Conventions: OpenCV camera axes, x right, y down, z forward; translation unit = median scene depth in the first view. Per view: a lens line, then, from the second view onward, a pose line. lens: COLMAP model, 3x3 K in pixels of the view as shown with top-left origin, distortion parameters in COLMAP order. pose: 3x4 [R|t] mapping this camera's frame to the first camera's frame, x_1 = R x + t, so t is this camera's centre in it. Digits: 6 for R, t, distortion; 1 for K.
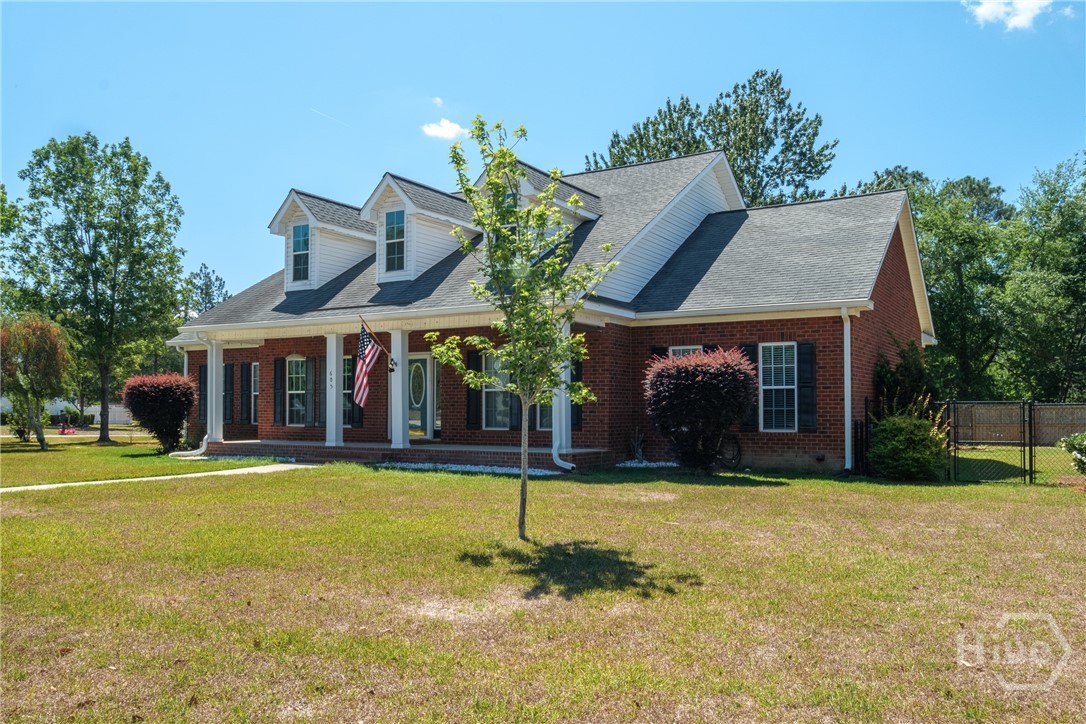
lens RADIAL K [[826.7, 0, 553.7], [0, 826.7, 390.7], [0, 0, 1]] dist [0.005065, 0.003582]
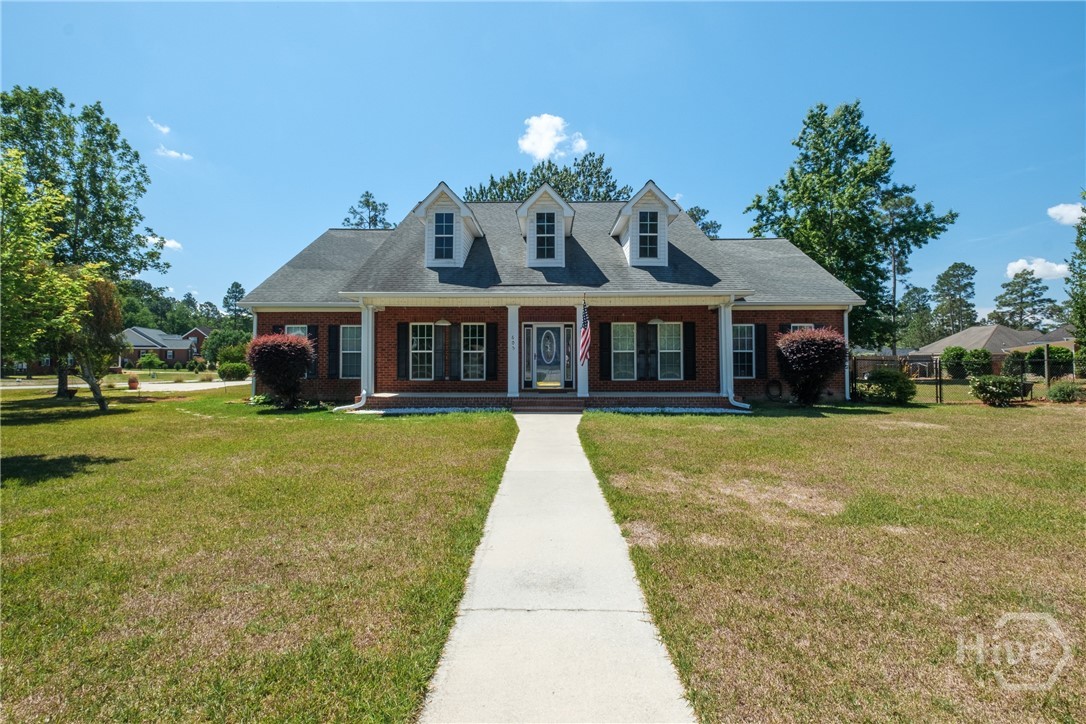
lens RADIAL K [[524.6, 0, 539.2], [0, 524.6, 342.9], [0, 0, 1]] dist [0.004648, -0.001165]
pose [[0.880488, 0.015477, 0.473816, -0.542260], [-0.008624, 0.999824, -0.016633, 0.000210], [-0.473990, 0.010559, 0.880467, 0.269440]]
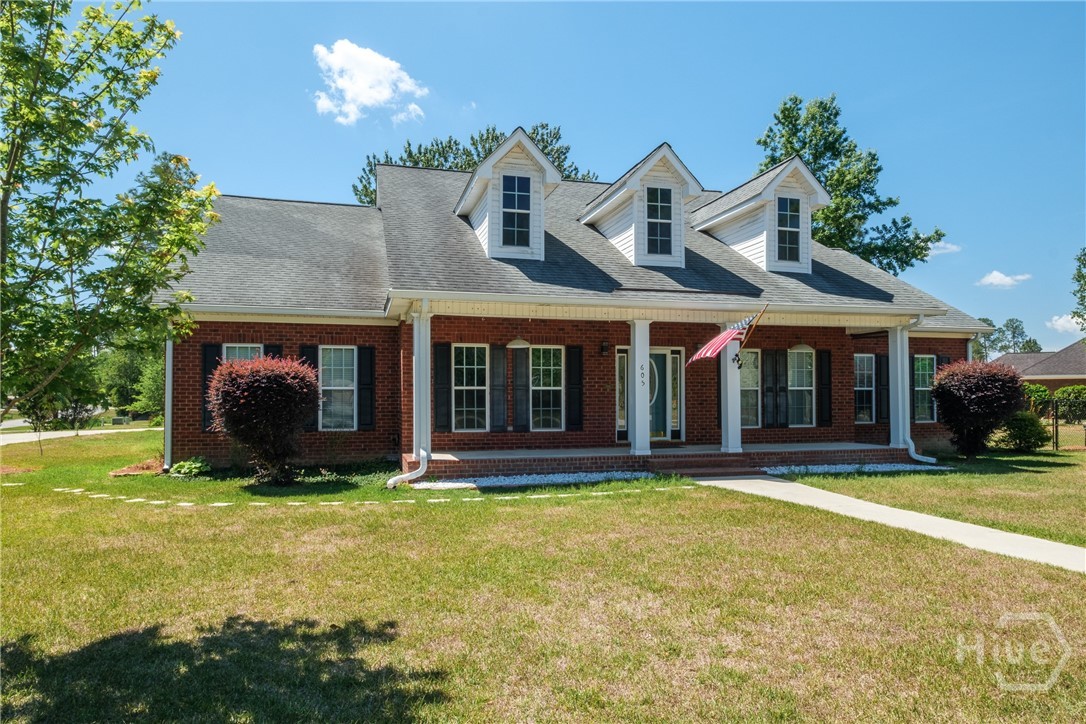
lens RADIAL K [[665.2, 0, 533.8], [0, 665.2, 376.4], [0, 0, 1]] dist [0.000965, 0.004768]
pose [[0.727000, 0.021798, 0.686292, -0.725195], [-0.011245, 0.999740, -0.019842, 0.002719], [-0.686546, 0.006708, 0.727056, 0.529698]]
